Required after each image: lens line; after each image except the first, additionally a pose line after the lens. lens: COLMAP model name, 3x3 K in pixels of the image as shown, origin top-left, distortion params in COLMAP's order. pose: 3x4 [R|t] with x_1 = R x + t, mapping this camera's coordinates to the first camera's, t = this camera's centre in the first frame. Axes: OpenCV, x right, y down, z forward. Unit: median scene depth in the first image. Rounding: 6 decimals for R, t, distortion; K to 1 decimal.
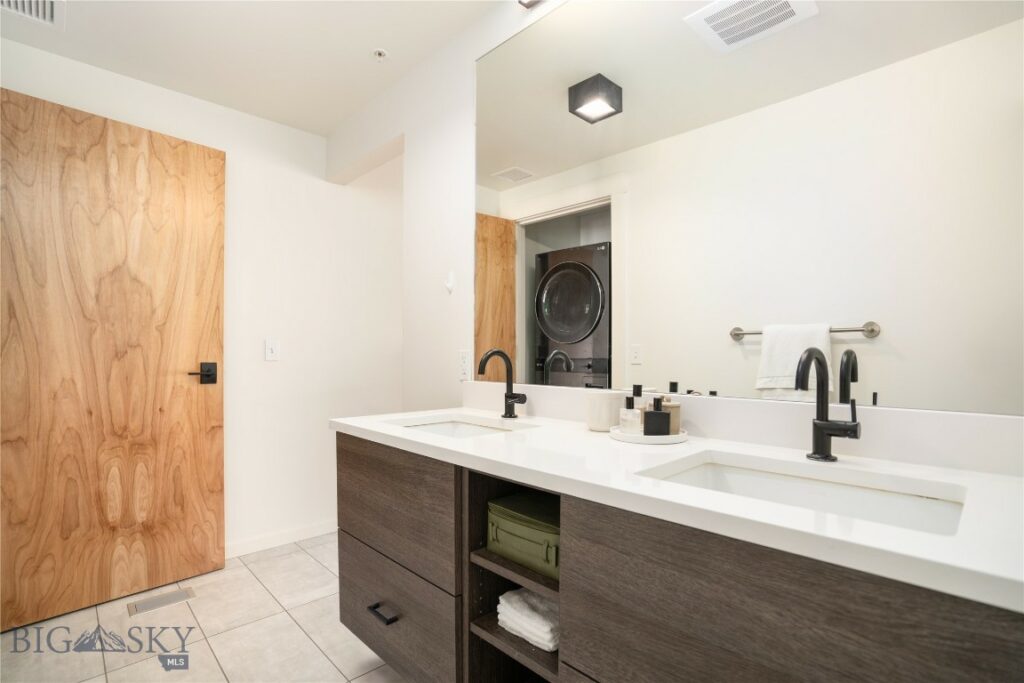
lens RADIAL K [[479.5, 0, 508.8], [0, 479.5, 347.9], [0, 0, 1]] dist [-0.042026, 0.003295]
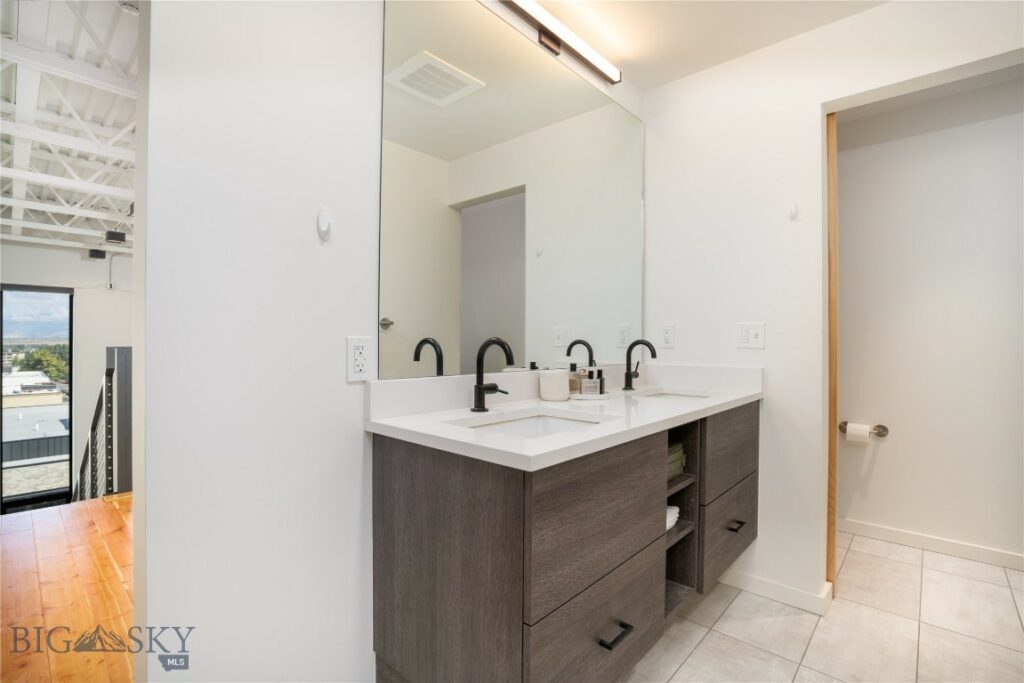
lens RADIAL K [[479.5, 0, 513.9], [0, 479.5, 341.2], [0, 0, 1]] dist [-0.042026, 0.003295]
pose [[-0.091351, 0.000331, 0.995819, -0.959377], [-0.019314, 0.999811, -0.002104, 0.013897], [-0.995631, -0.019426, -0.091328, 1.088044]]
